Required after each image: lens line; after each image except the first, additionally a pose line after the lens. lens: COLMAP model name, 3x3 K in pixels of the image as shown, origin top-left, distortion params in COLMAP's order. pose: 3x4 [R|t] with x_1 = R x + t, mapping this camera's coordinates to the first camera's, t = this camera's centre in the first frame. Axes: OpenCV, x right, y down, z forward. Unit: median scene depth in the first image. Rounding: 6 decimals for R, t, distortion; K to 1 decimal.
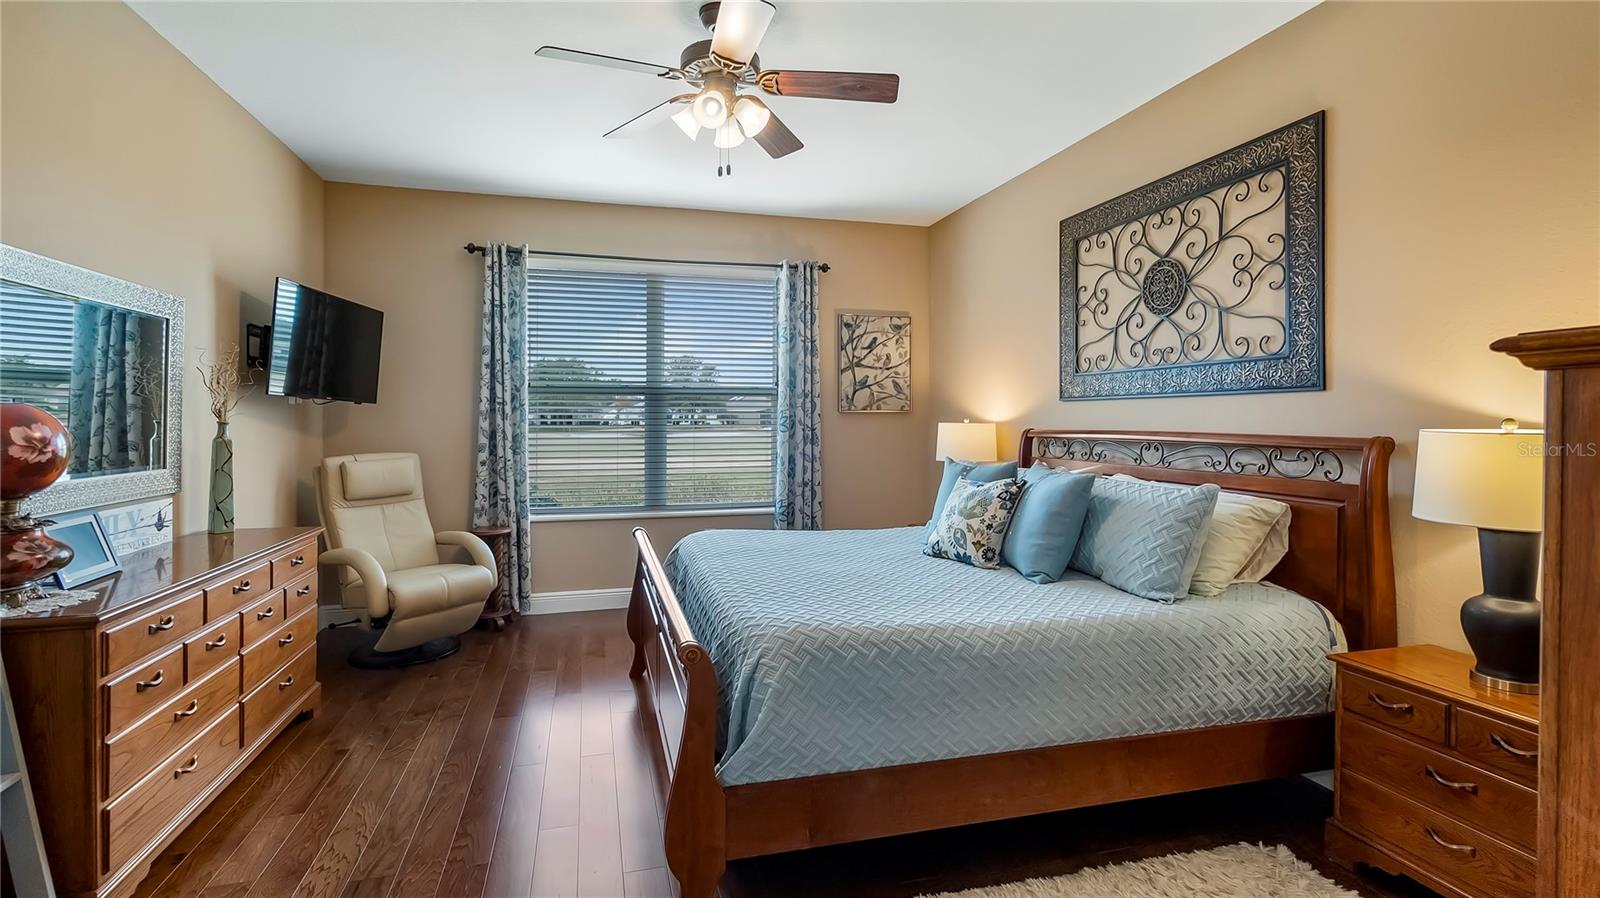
lens RADIAL K [[732.5, 0, 790.3], [0, 732.5, 414.0], [0, 0, 1]] dist [-0.001418, 0.000424]
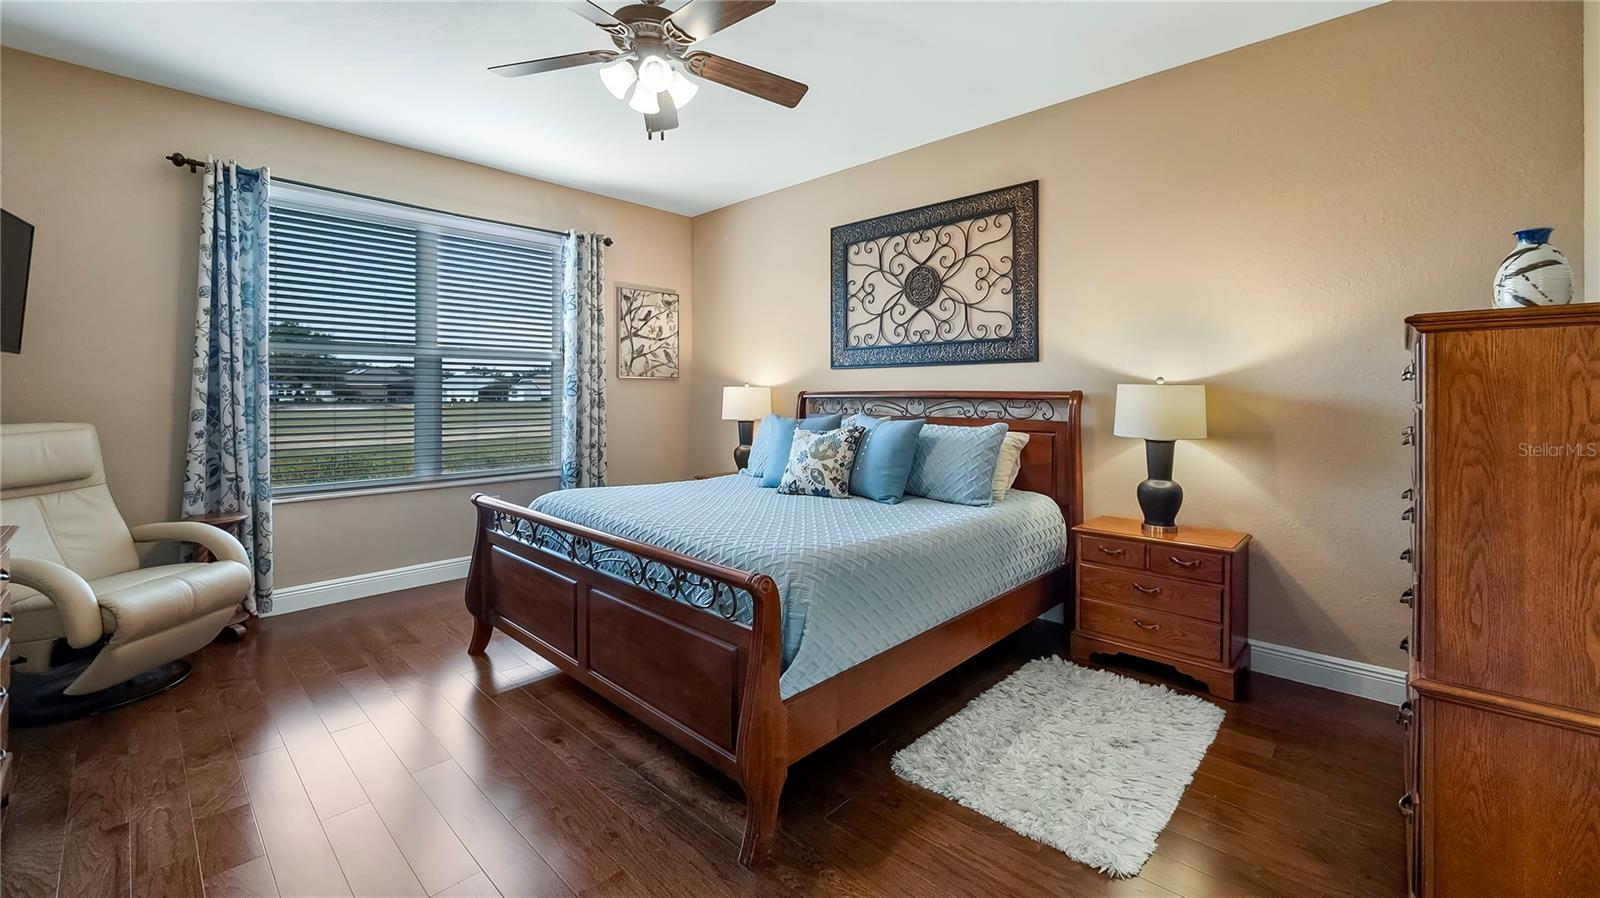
lens RADIAL K [[634.6, 0, 825.0], [0, 634.6, 389.8], [0, 0, 1]] dist [-0.010545, 0.002029]
pose [[0.844678, 0.002536, 0.535269, -0.252493], [-0.003044, 0.999995, 0.000065, 0.019791], [-0.535266, -0.001684, 0.844682, 0.078146]]
